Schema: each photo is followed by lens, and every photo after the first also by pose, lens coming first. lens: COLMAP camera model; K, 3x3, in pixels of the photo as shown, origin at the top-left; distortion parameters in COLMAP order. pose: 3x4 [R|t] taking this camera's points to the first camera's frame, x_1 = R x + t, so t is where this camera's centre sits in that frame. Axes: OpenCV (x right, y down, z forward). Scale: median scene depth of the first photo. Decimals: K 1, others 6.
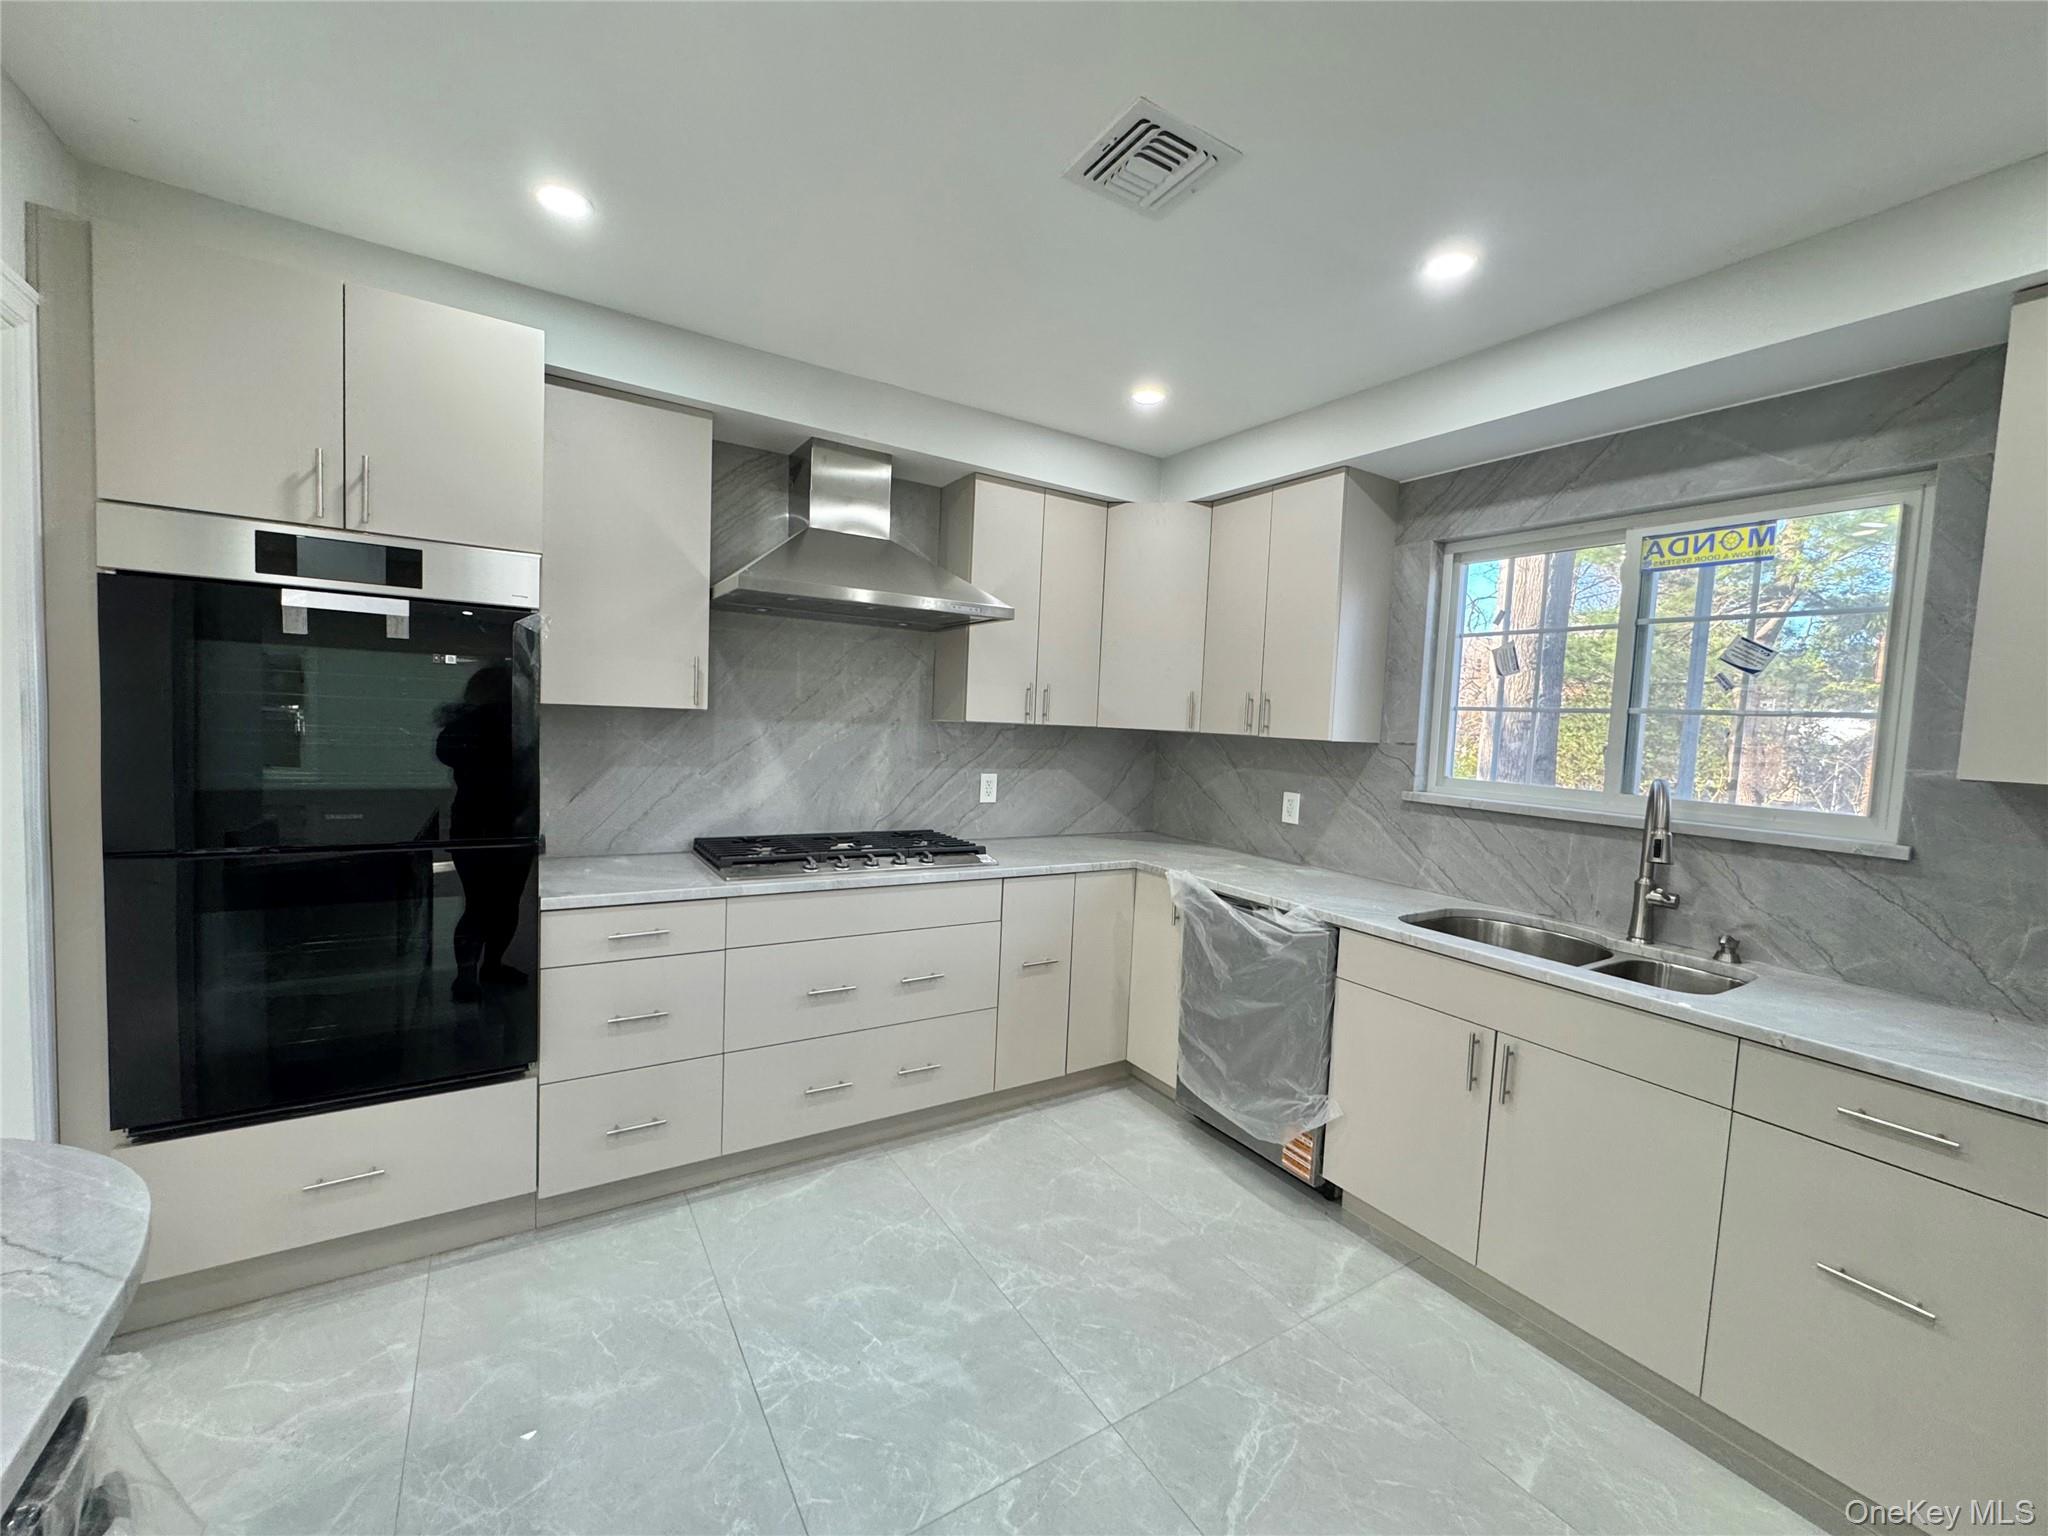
lens RADIAL K [[821.2, 0, 1027.3], [0, 821.2, 771.3], [0, 0, 1]] dist [0.002442, -0.000122]
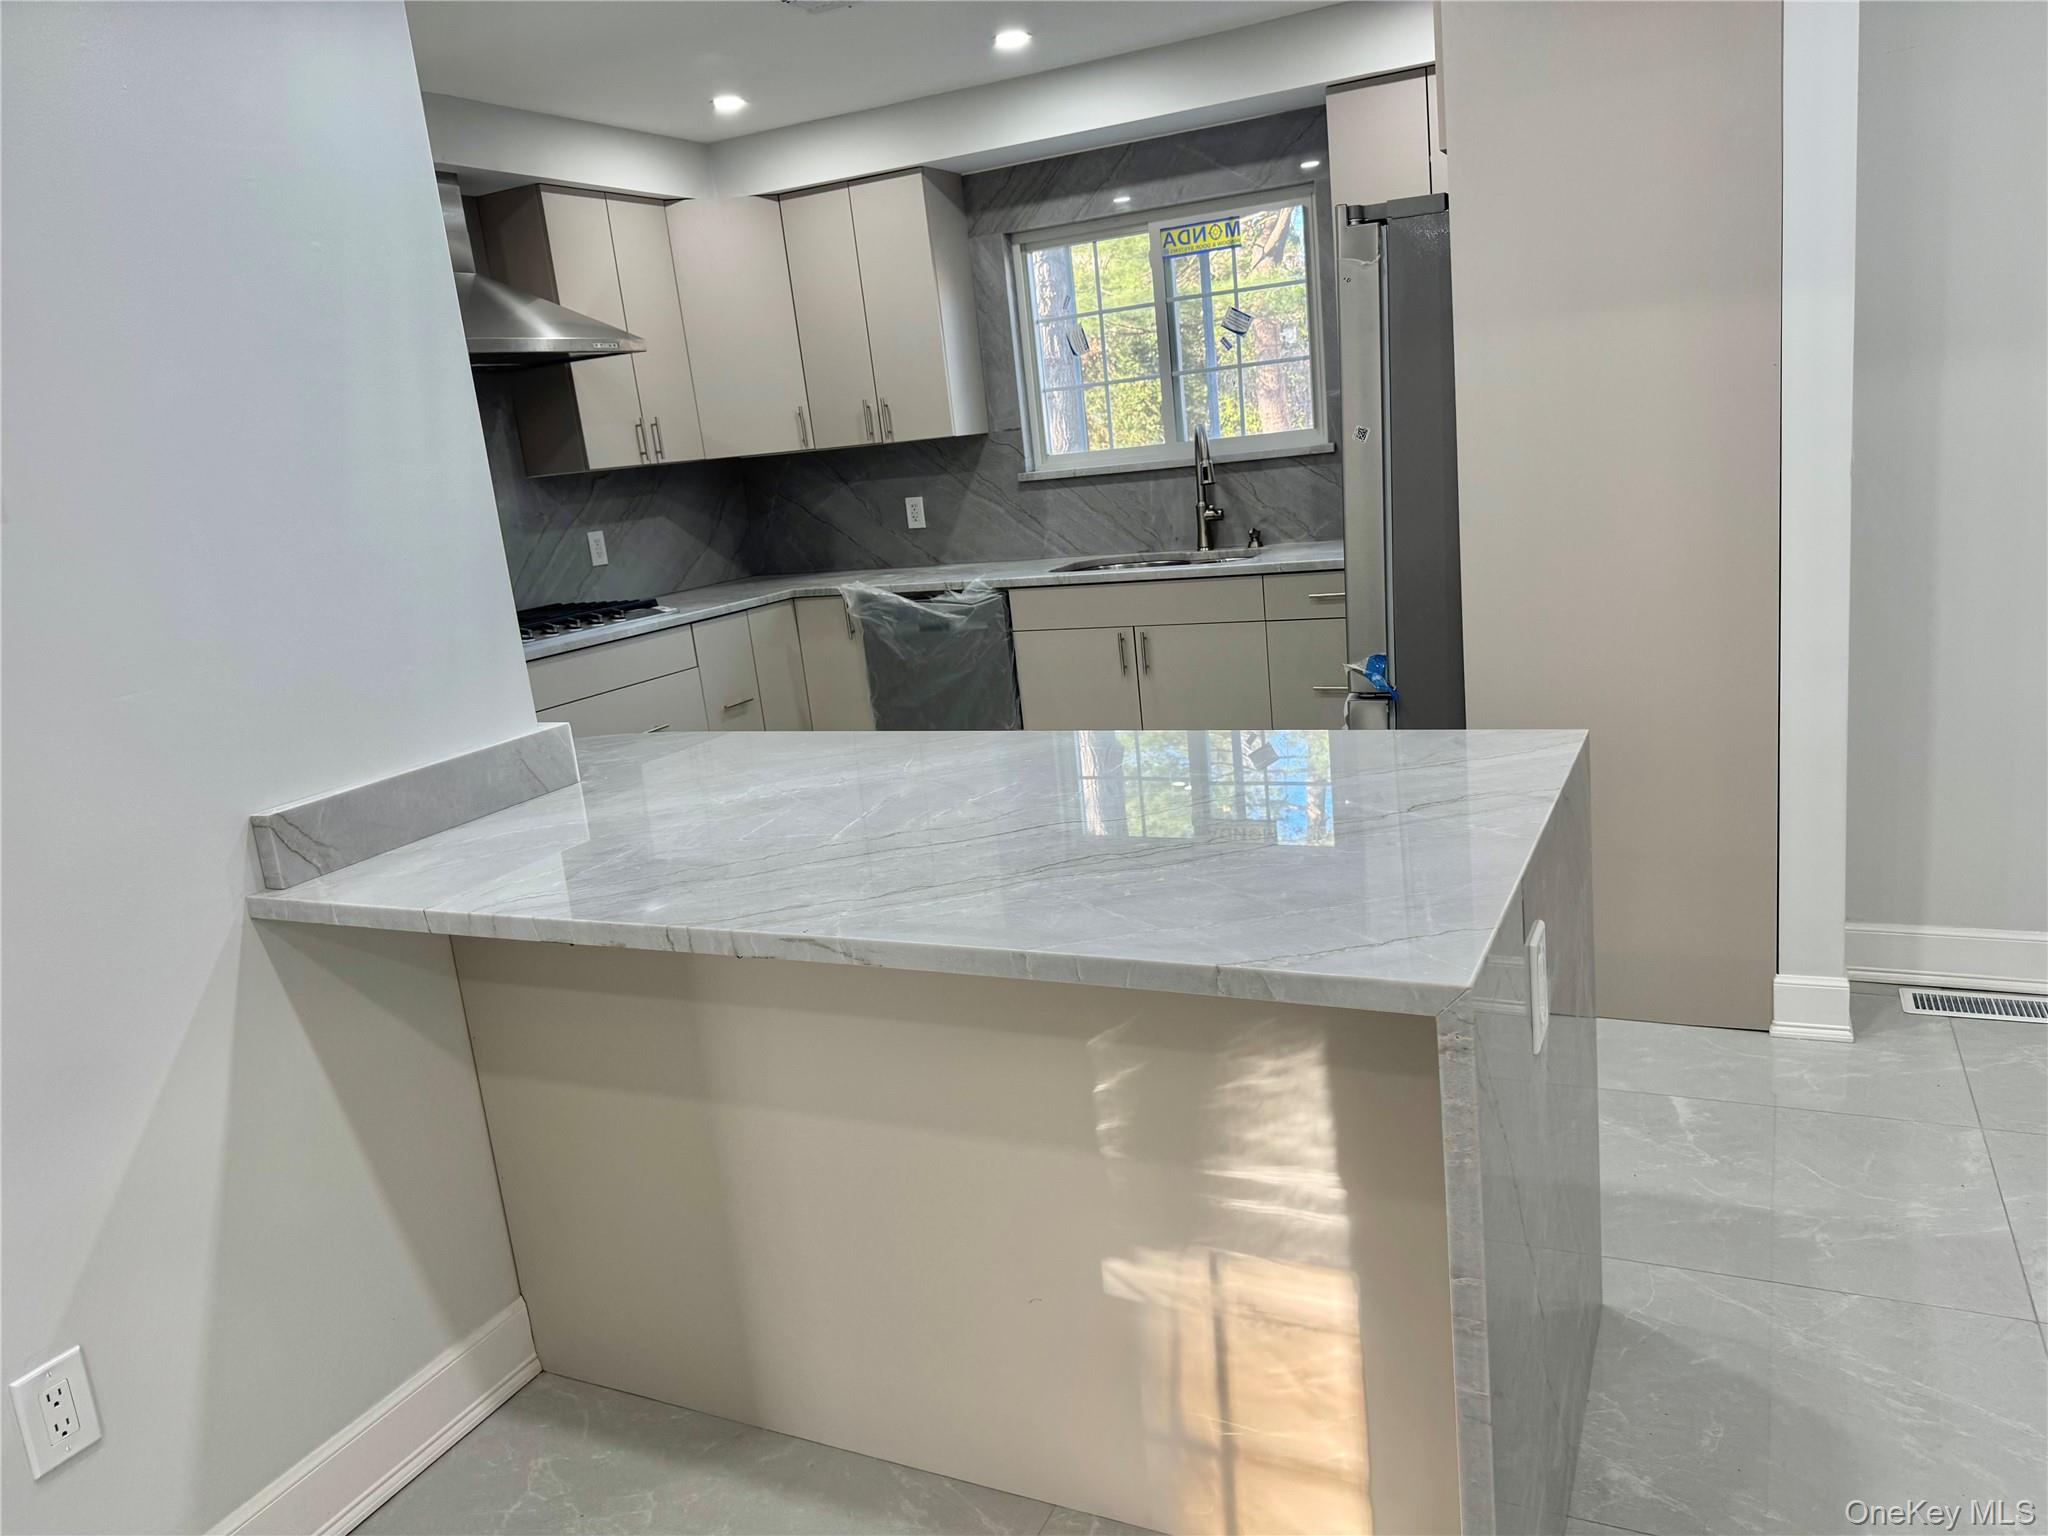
lens RADIAL K [[1457.5, 0, 1024.0], [0, 1457.5, 768.0], [0, 0, 1]] dist [0.200251, -0.409439]
pose [[0.843881, -0.248169, 0.475686, -0.605223], [0.177113, 0.965748, 0.189635, 0.035363], [-0.506455, -0.075779, 0.858930, -0.772269]]
